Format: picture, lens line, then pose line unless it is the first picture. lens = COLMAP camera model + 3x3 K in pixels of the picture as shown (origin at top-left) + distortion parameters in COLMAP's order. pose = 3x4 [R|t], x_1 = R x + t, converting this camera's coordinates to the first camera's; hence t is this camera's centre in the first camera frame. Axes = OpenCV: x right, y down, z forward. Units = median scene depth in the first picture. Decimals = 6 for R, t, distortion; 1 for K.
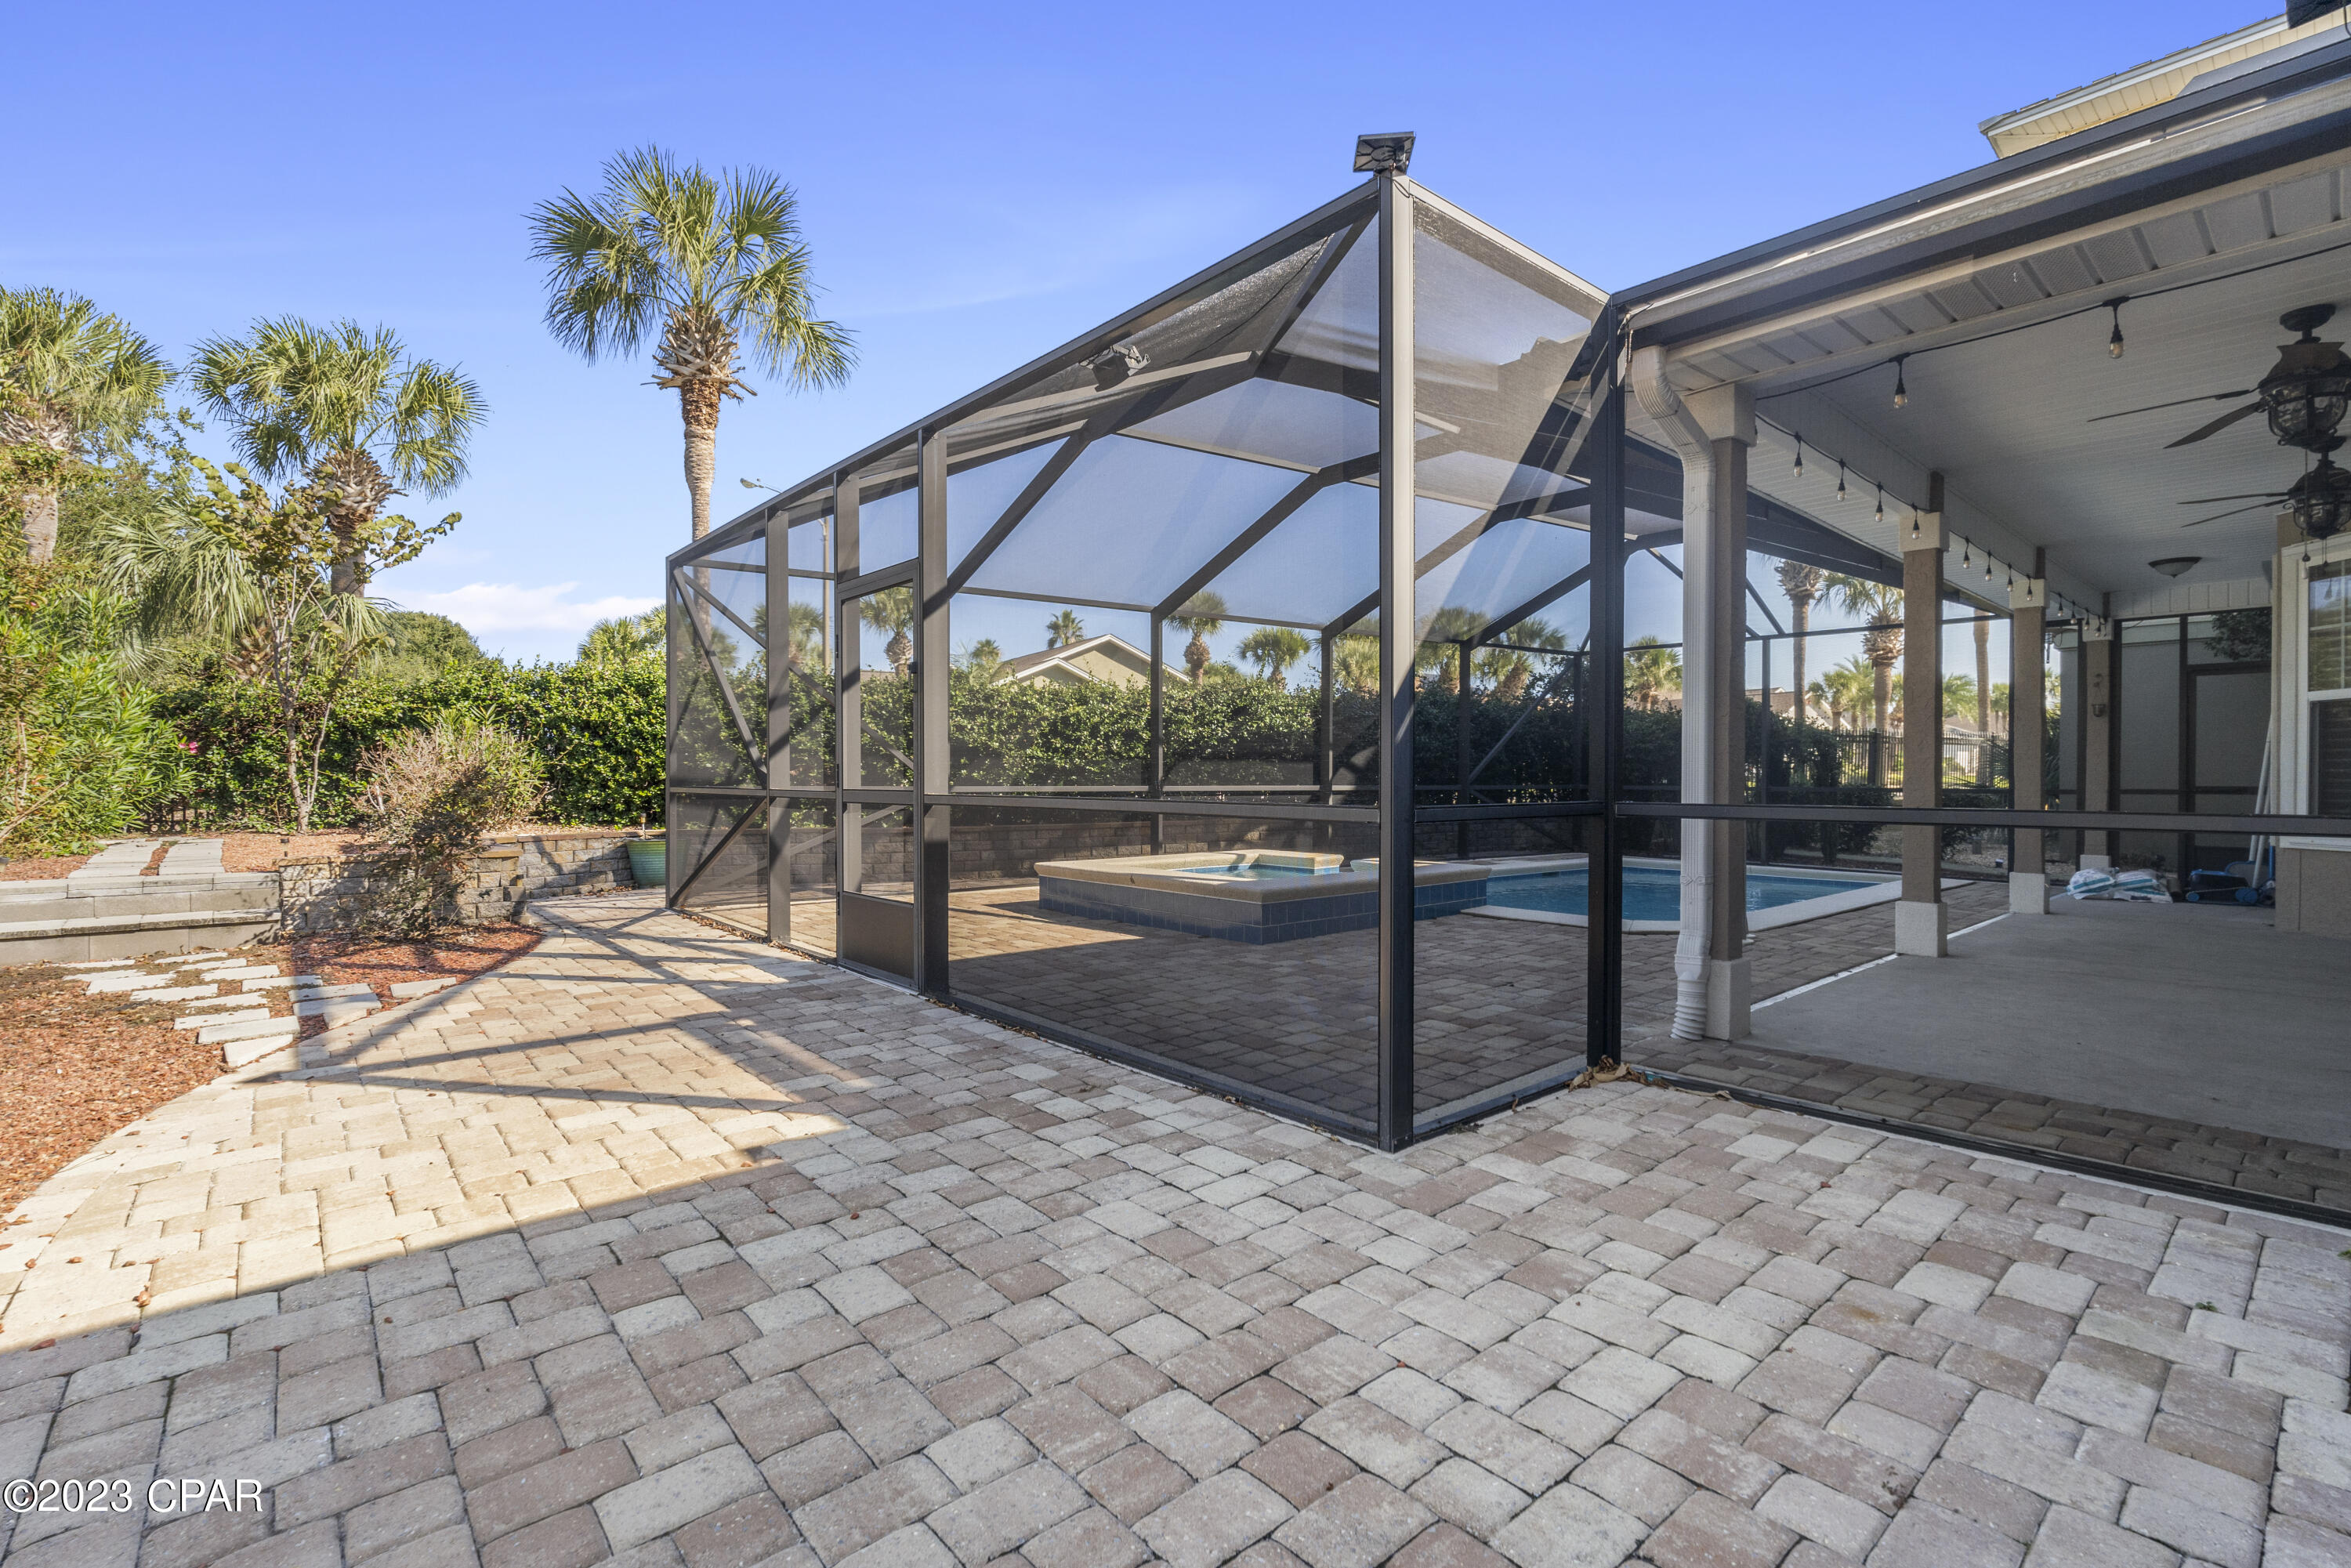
lens RADIAL K [[1045.8, 0, 1176.9], [0, 1045.8, 768.7], [0, 0, 1]] dist [-0.001180, -0.000309]
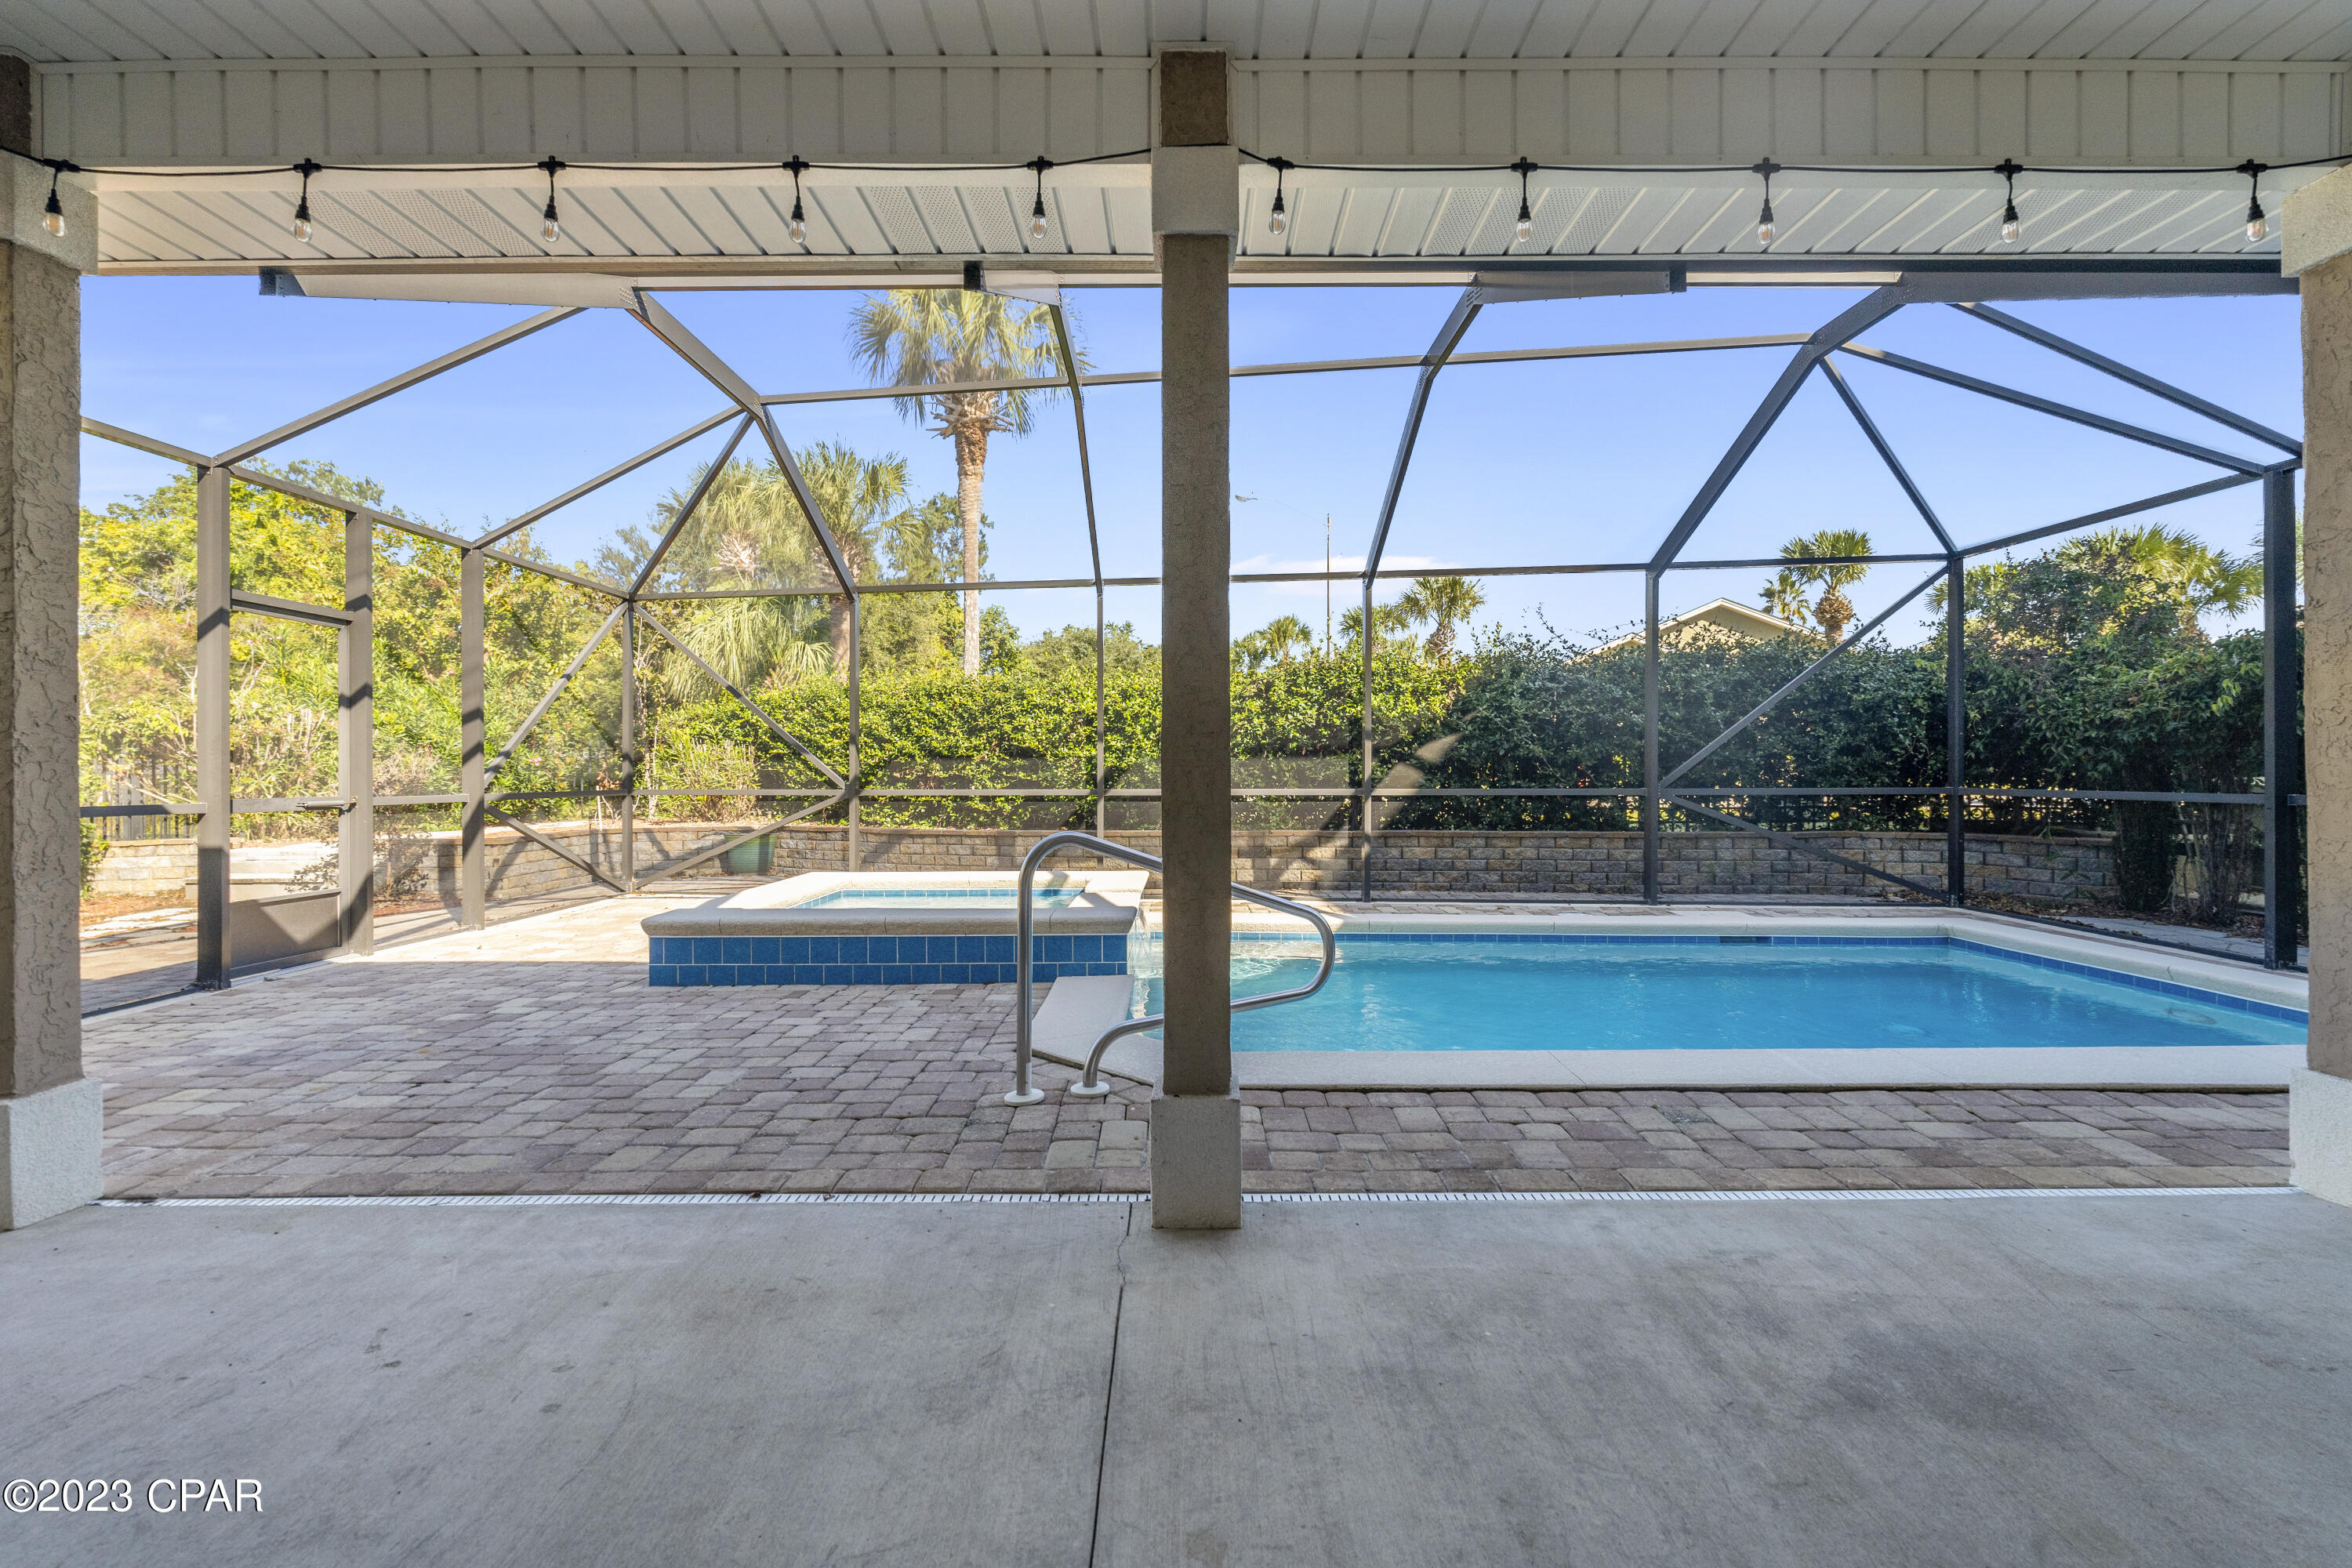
lens RADIAL K [[1046.3, 0, 1177.4], [0, 1046.3, 768.7], [0, 0, 1]] dist [-0.001180, -0.000309]
pose [[0.753357, -0.008780, -0.657553, 0.511121], [0.011166, 0.999938, -0.000559, 0.000757], [0.657517, -0.006921, 0.753408, 0.348029]]
